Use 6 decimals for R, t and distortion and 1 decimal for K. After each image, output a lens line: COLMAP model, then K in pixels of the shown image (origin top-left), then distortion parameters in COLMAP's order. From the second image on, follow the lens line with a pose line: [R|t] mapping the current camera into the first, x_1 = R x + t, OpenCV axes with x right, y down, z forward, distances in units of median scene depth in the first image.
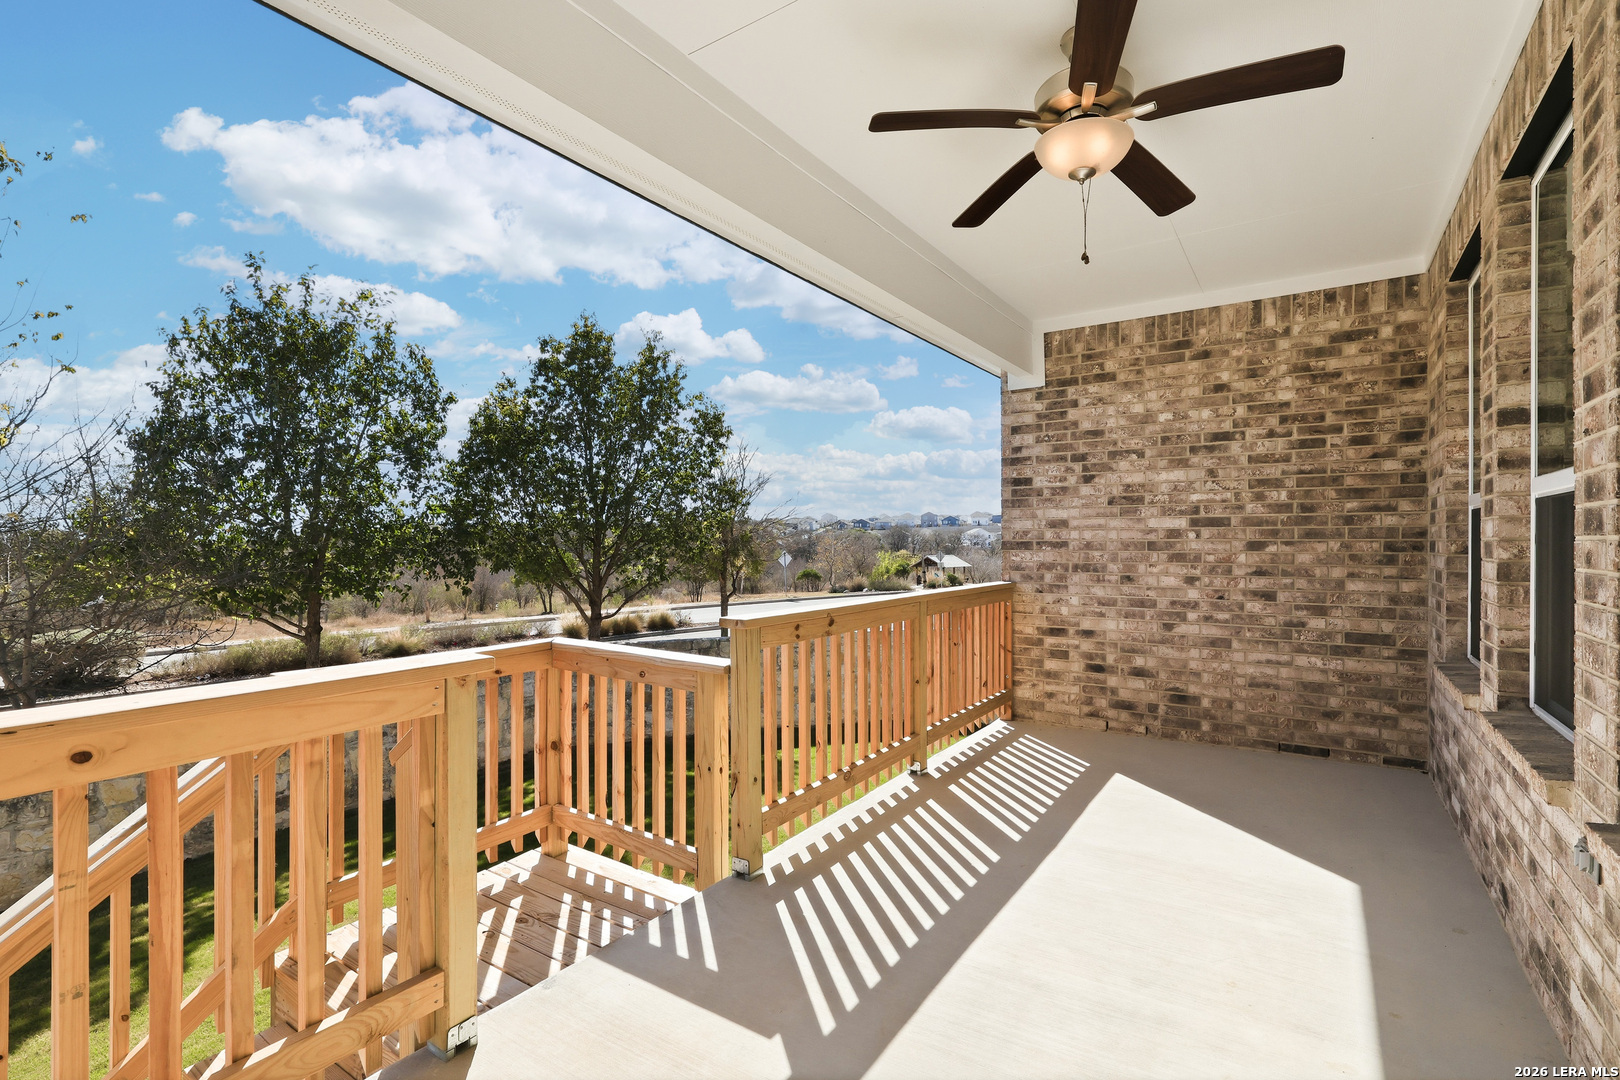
lens RADIAL K [[742.9, 0, 810.0], [0, 742.9, 540.0], [0, 0, 1]] dist [0.000976, 0.000386]
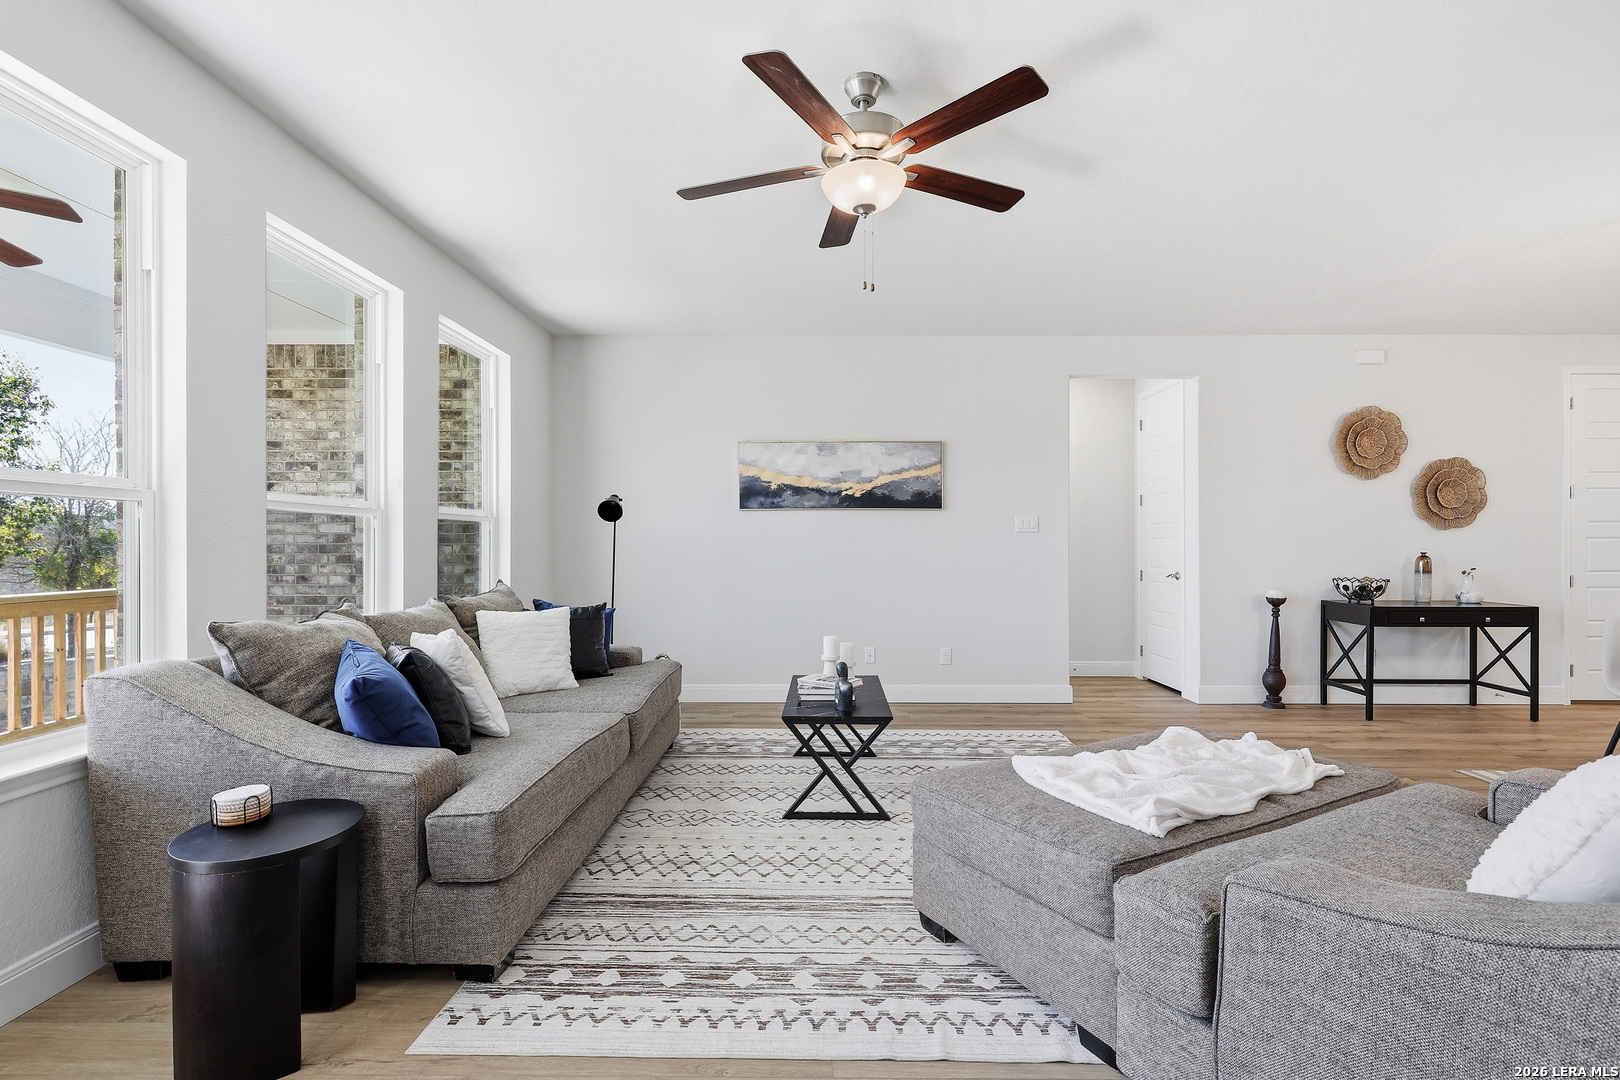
lens RADIAL K [[742.9, 0, 810.0], [0, 742.9, 540.0], [0, 0, 1]] dist [0.000976, 0.000386]
pose [[0.833973, 0.003573, 0.551794, 0.451014], [-0.002353, 0.999993, -0.002919, -0.003943], [-0.551800, 0.001136, 0.833976, -0.339639]]
